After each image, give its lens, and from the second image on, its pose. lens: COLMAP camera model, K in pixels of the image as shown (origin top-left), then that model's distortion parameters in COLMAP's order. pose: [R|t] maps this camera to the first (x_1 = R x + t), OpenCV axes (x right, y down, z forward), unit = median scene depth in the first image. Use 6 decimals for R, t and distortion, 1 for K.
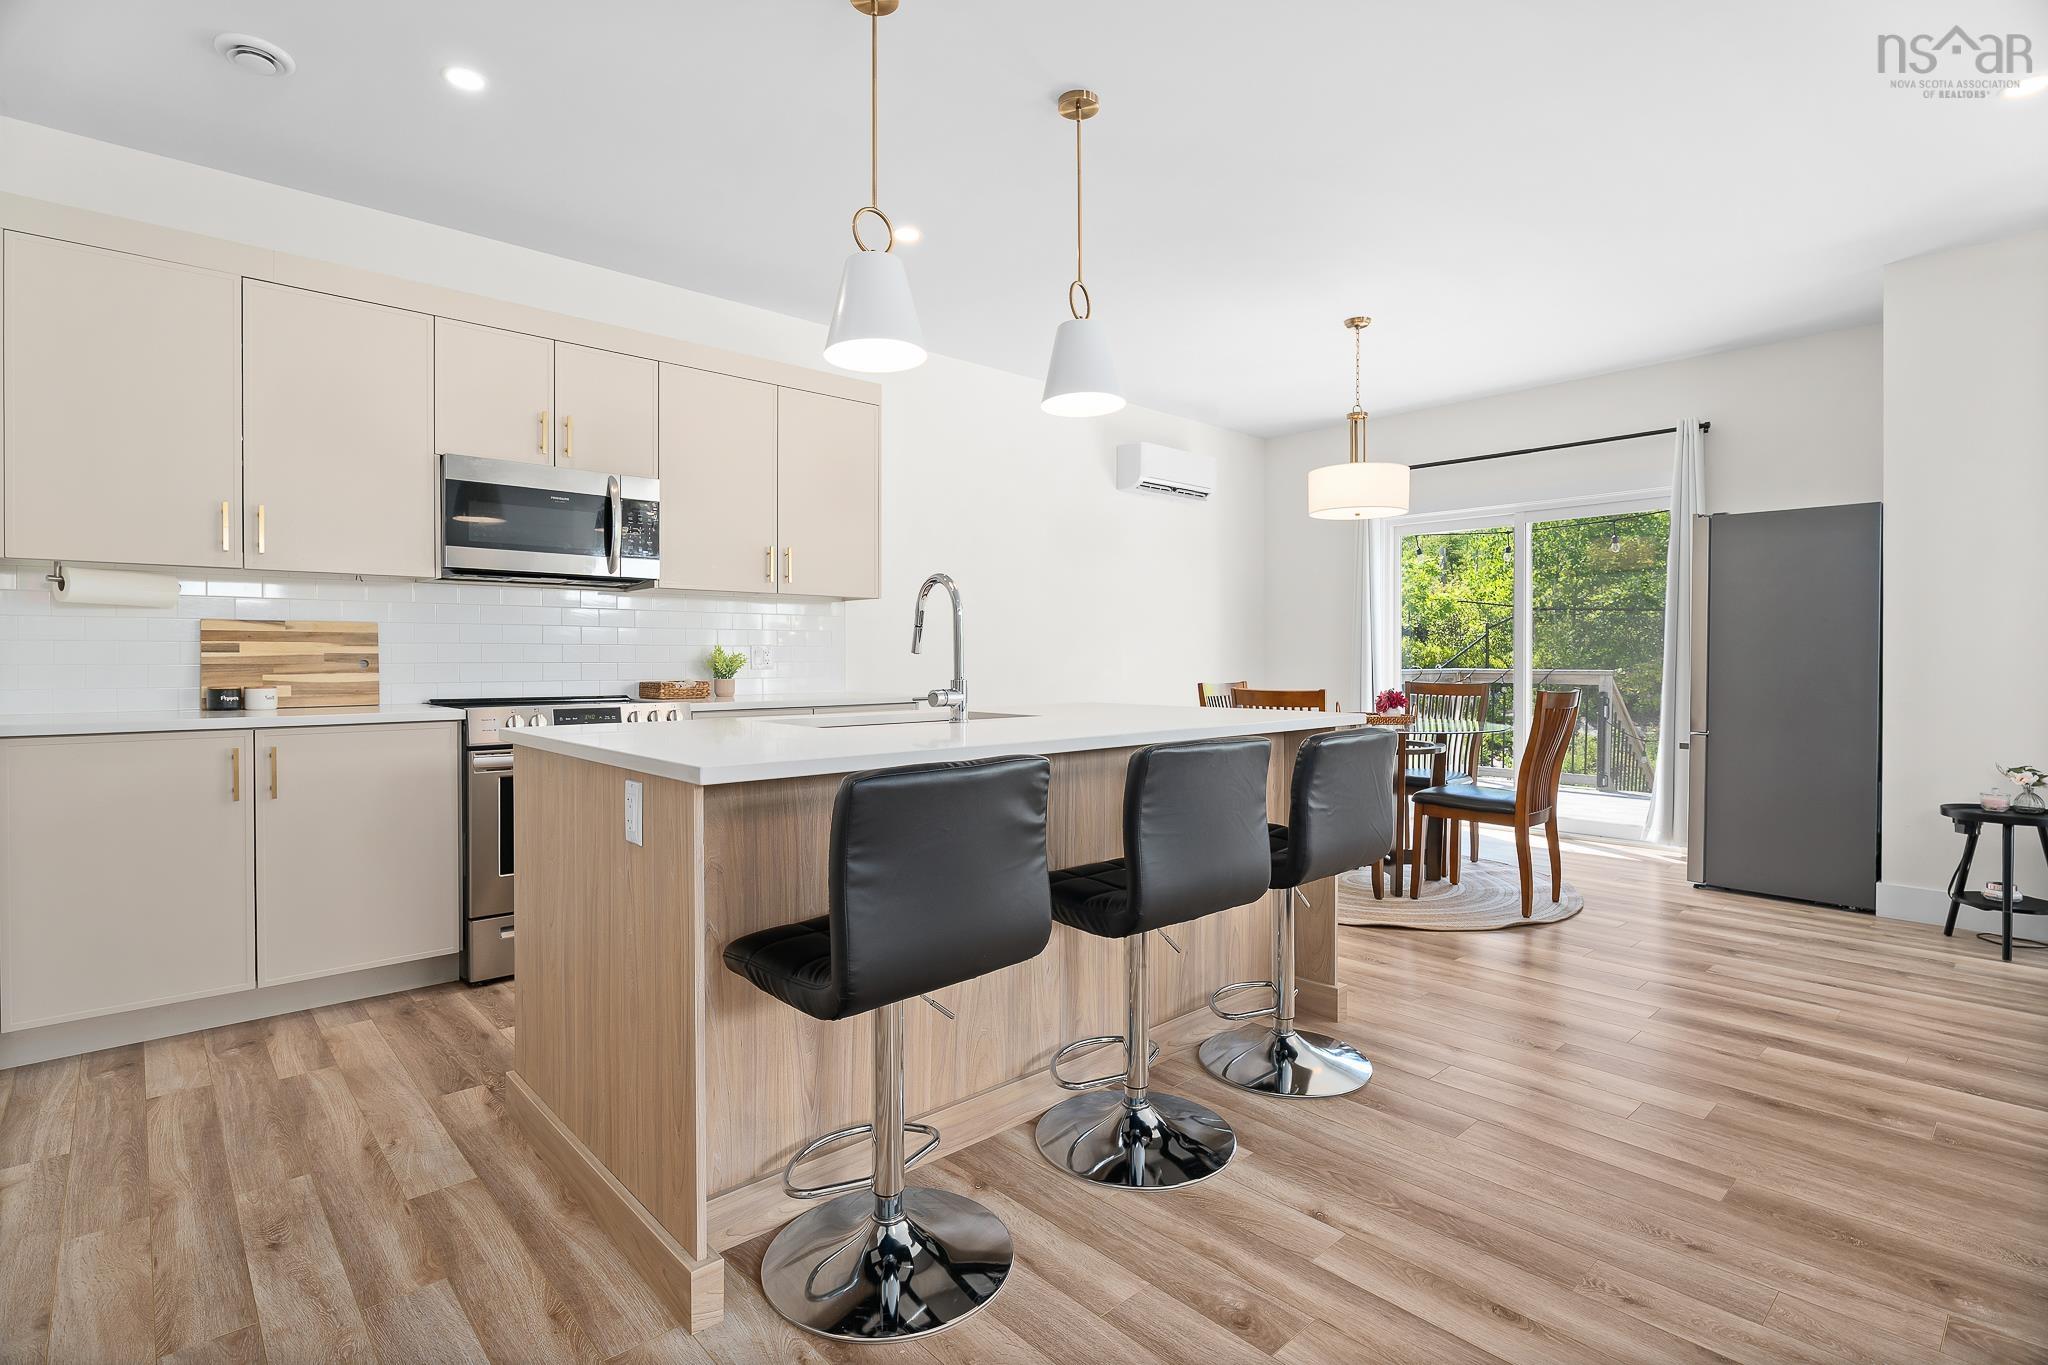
lens RADIAL K [[976.6, 0, 1015.0], [0, 976.6, 664.0], [0, 0, 1]] dist [-0.003688, -0.001037]
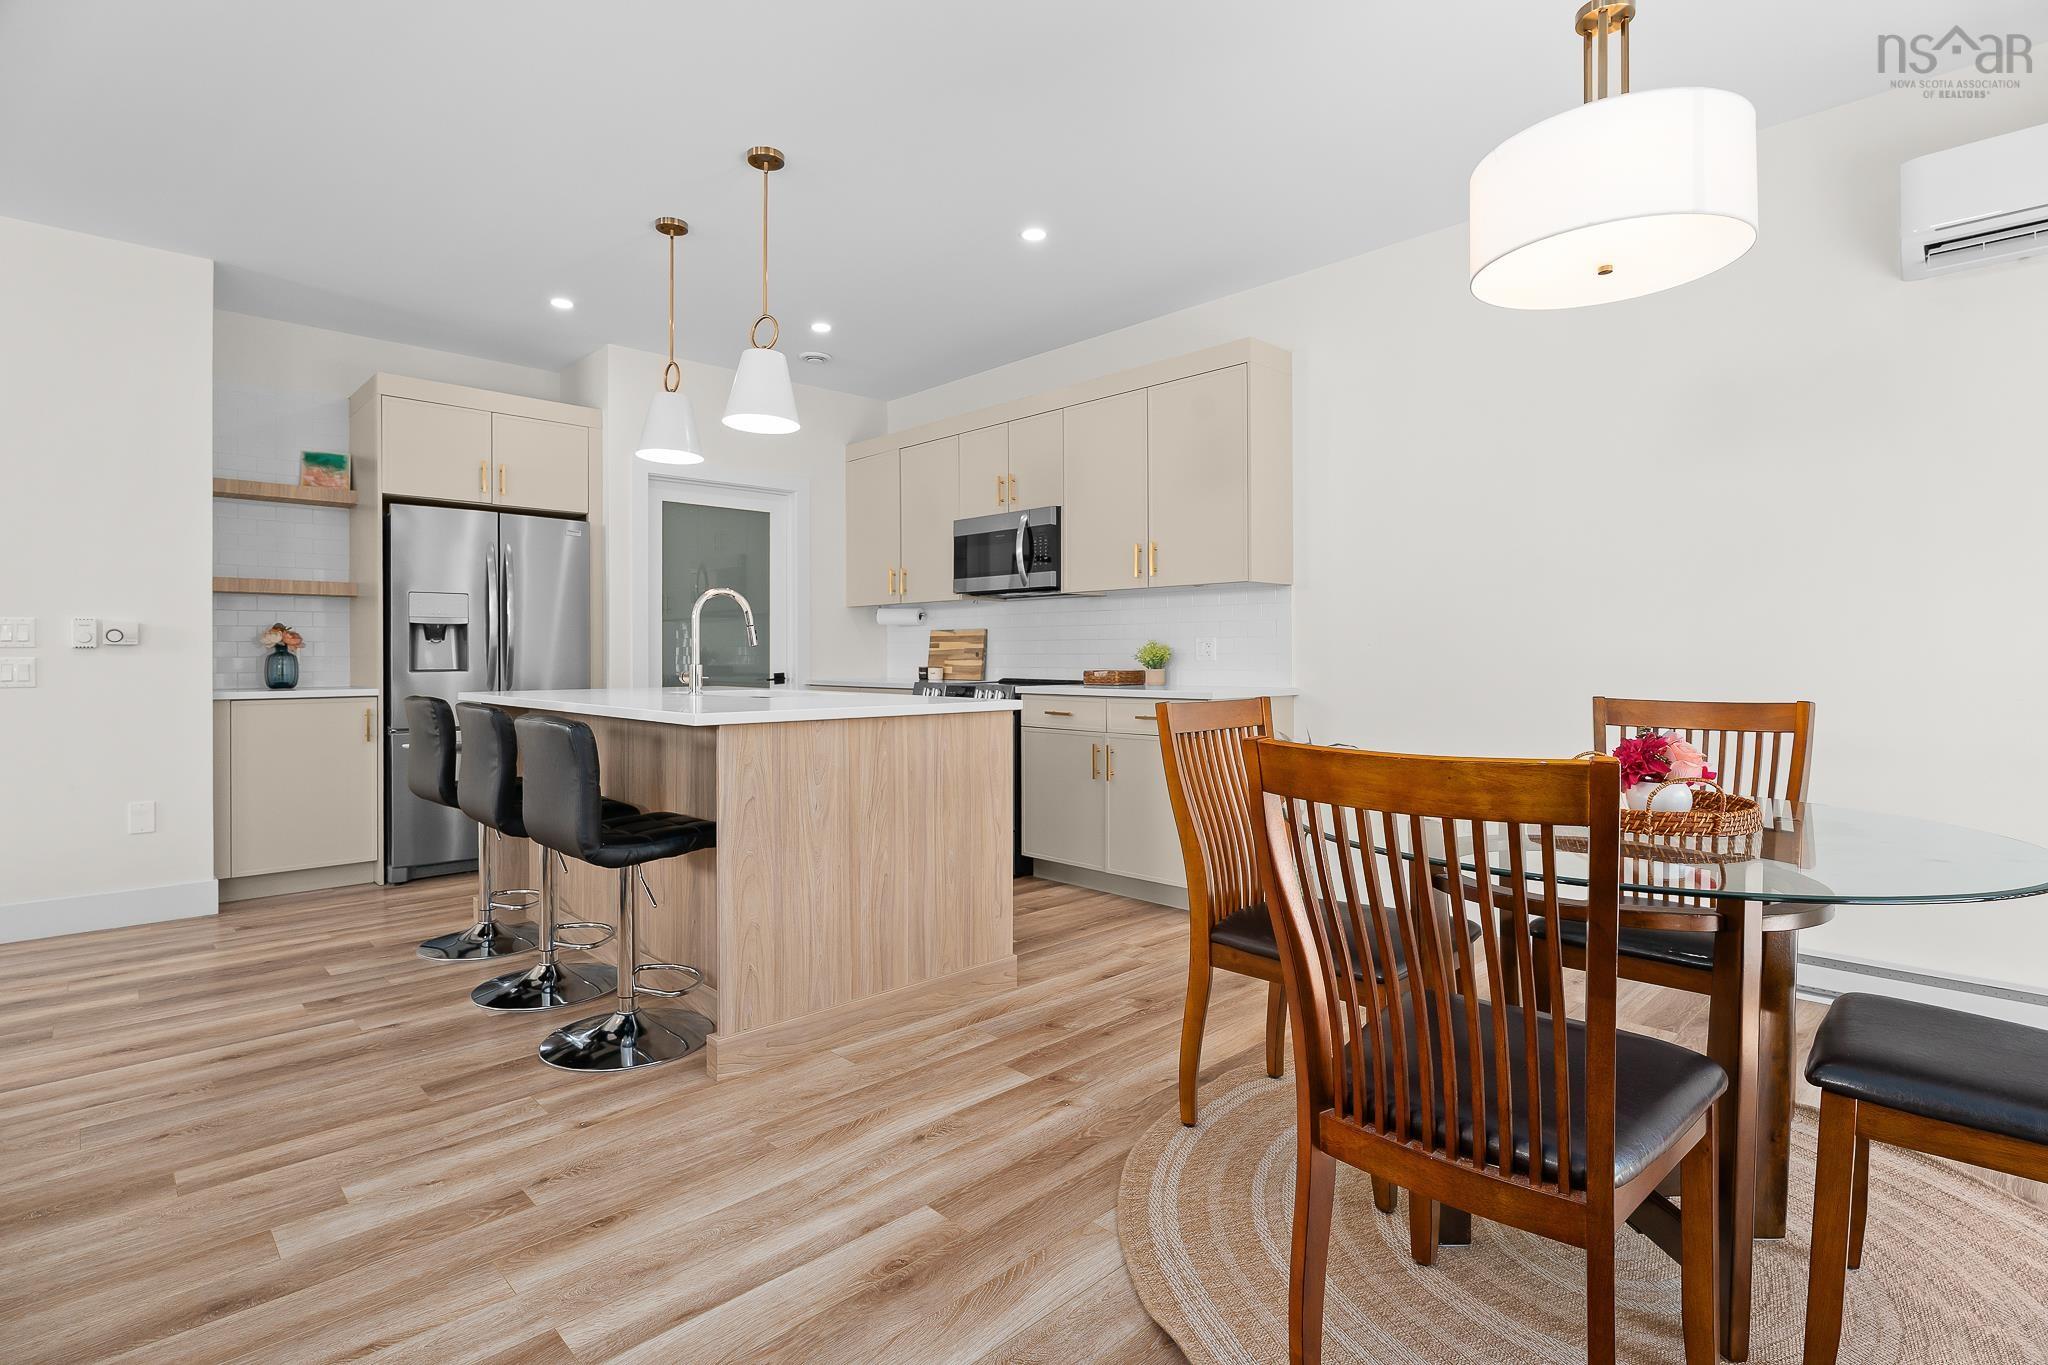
lens RADIAL K [[993.6, 0, 1021.1], [0, 993.6, 642.1], [0, 0, 1]] dist [-0.004512, -0.001547]
pose [[0.030186, -0.012735, -0.999463, 1.191152], [-0.003743, 0.999910, -0.012854, 0.000701], [0.999537, 0.004129, 0.030136, 1.229885]]
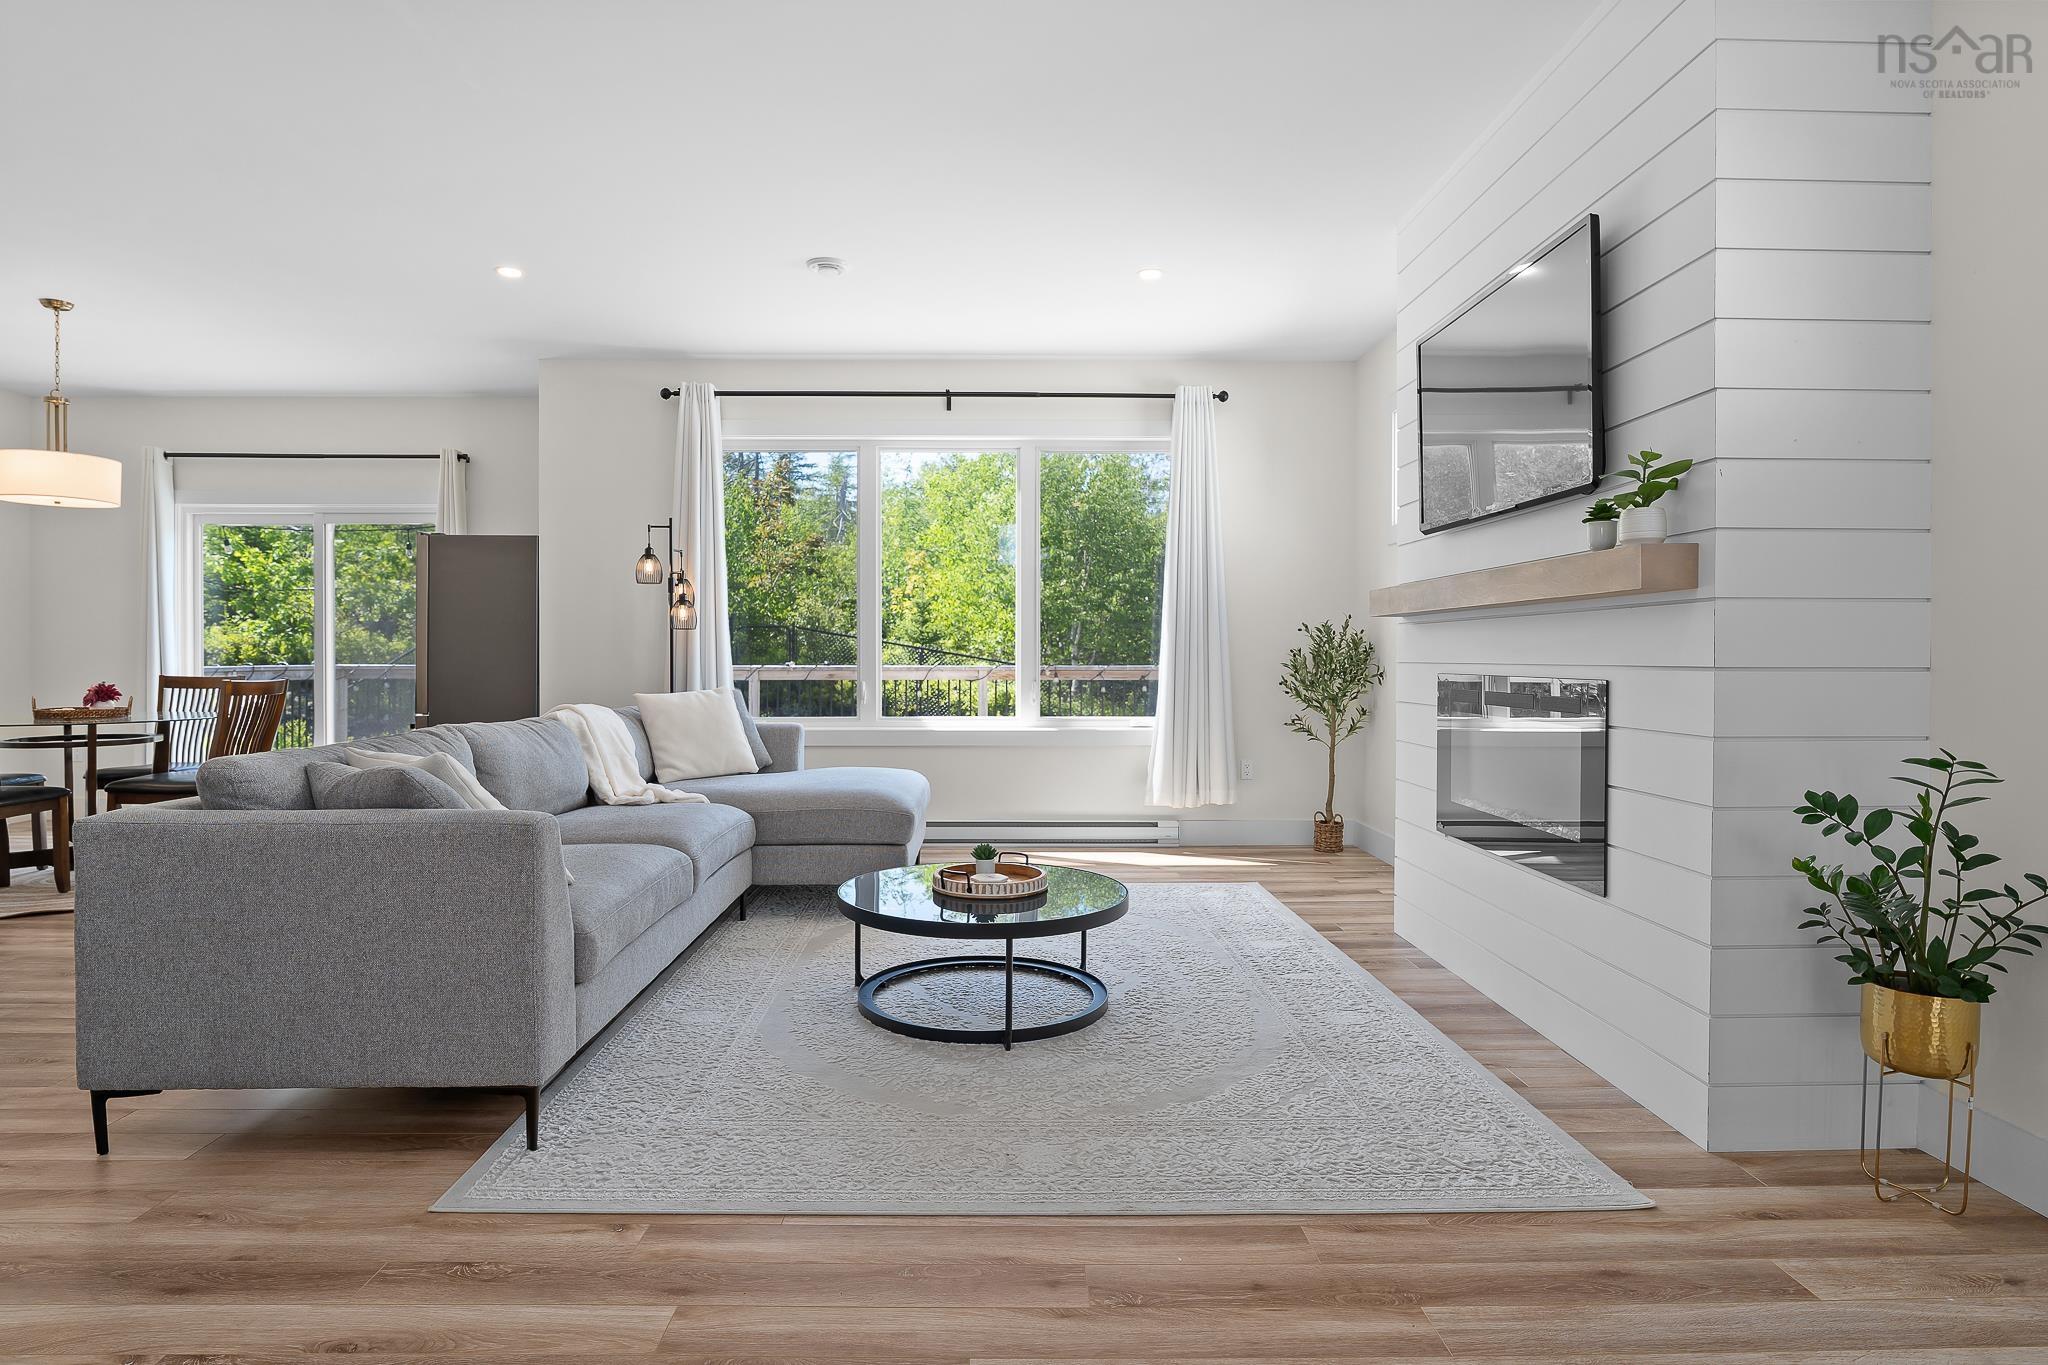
lens RADIAL K [[1094.2, 0, 1007.1], [0, 1094.2, 670.5], [0, 0, 1]] dist [-0.010082, -0.001495]
pose [[0.663673, -0.008599, 0.747973, 0.272527], [0.002674, 0.999955, 0.009124, 0.009678], [-0.748018, -0.004055, 0.663666, -0.676403]]
